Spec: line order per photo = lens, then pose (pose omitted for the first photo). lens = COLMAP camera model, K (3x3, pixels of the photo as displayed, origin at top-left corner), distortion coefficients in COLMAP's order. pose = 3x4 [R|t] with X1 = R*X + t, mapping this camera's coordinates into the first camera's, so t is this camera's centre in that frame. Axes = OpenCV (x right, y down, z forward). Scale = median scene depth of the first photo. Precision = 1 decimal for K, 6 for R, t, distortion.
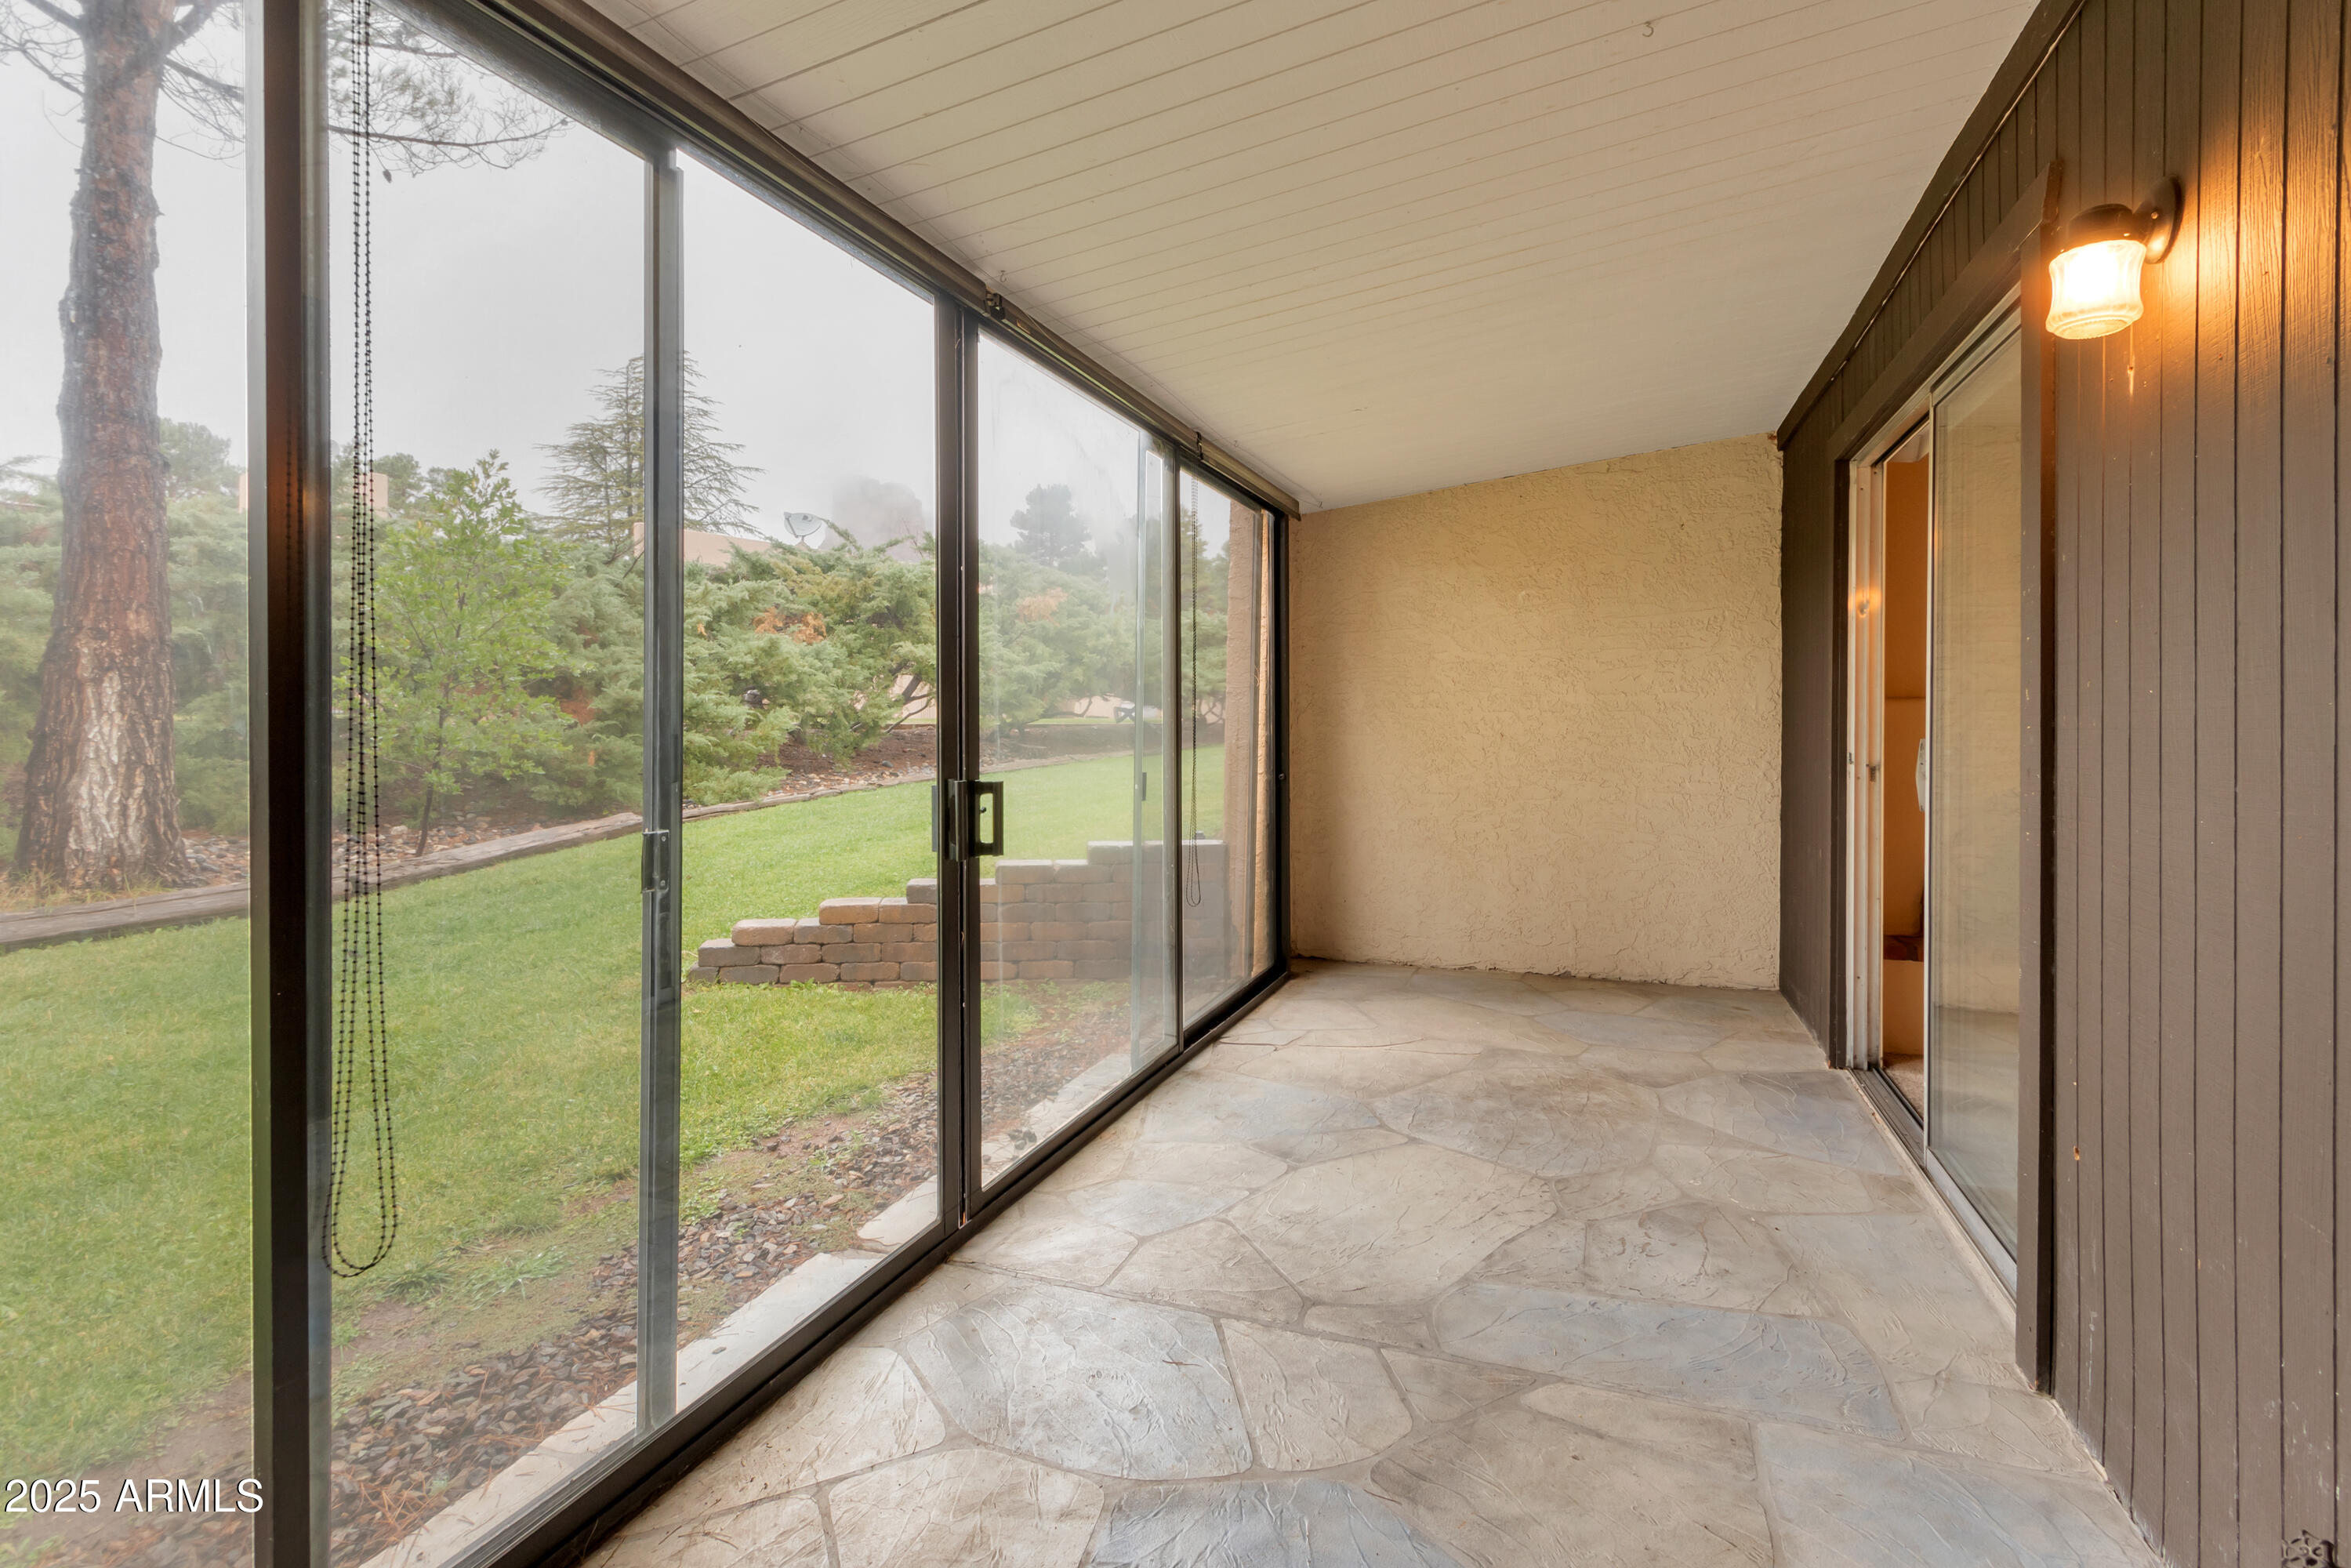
lens RADIAL K [[1145.1, 0, 1176.5], [0, 1145.1, 718.8], [0, 0, 1]] dist [0.014491, -0.002653]
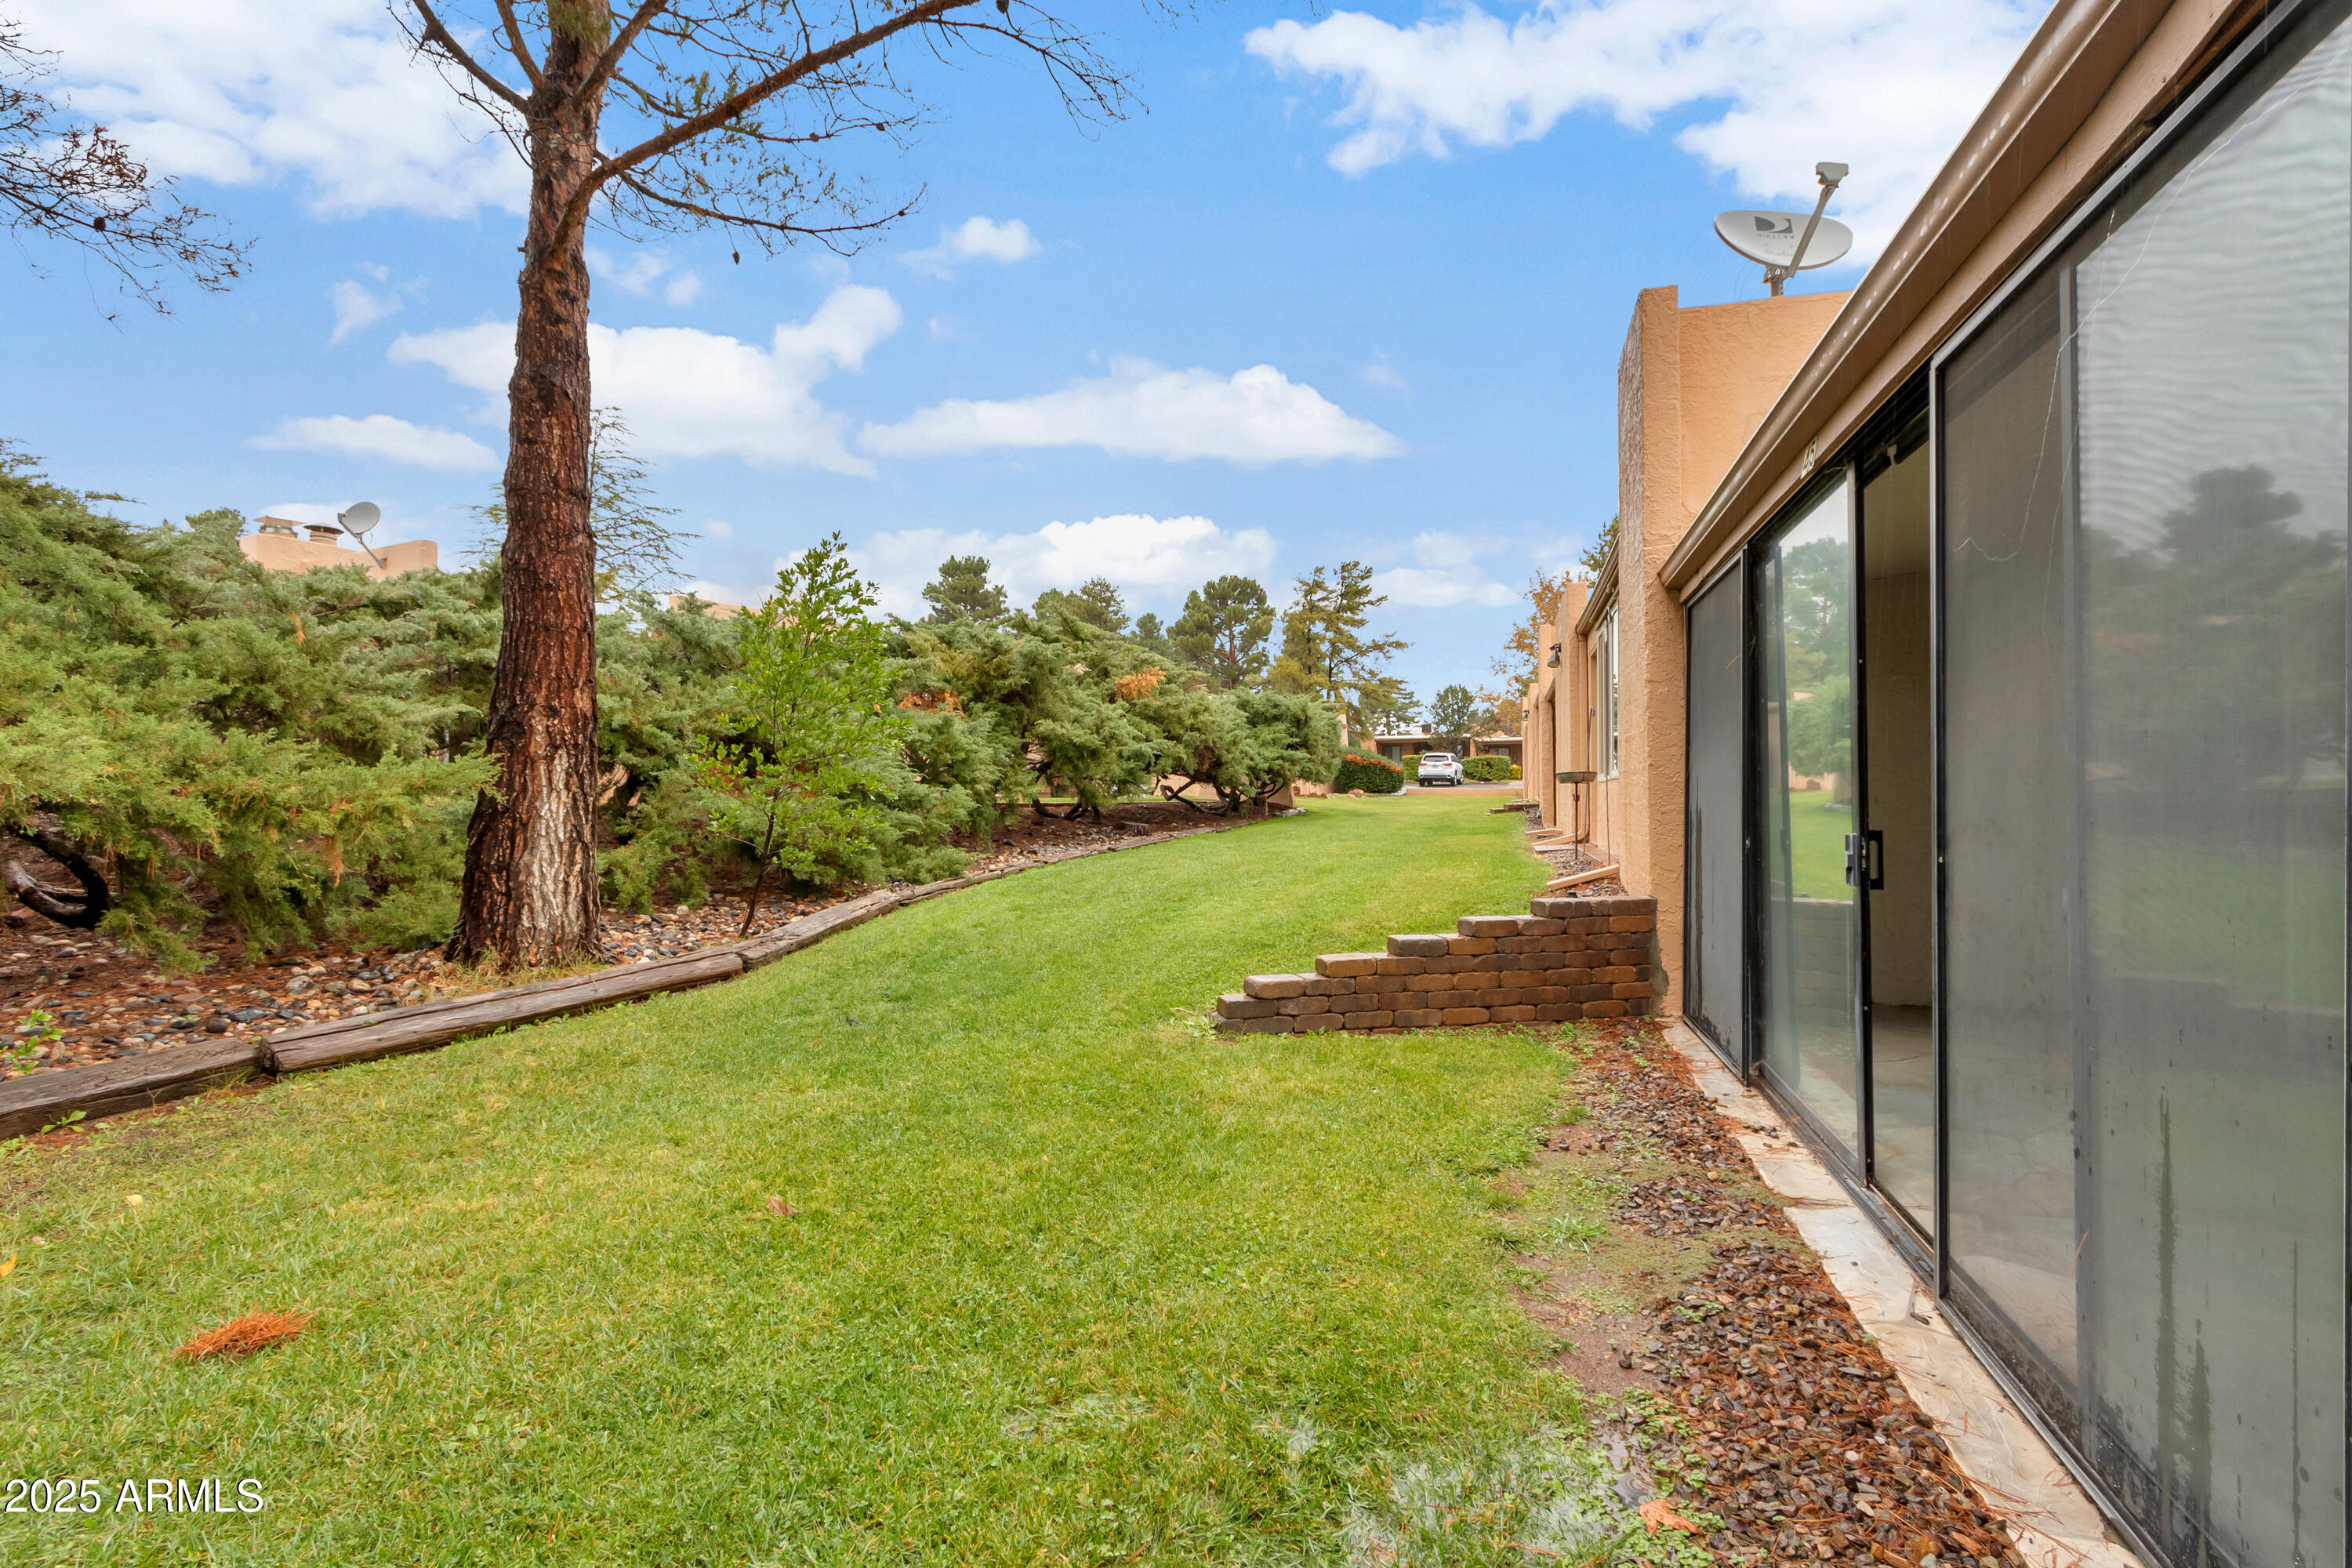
lens RADIAL K [[1145.5, 0, 1303.0], [0, 1145.5, 786.9], [0, 0, 1]] dist [0.014491, -0.002653]
pose [[0.990986, -0.005822, 0.133838, -0.416704], [0.007041, 0.999938, -0.008638, 0.005206], [-0.133779, 0.009503, 0.990966, -0.074361]]
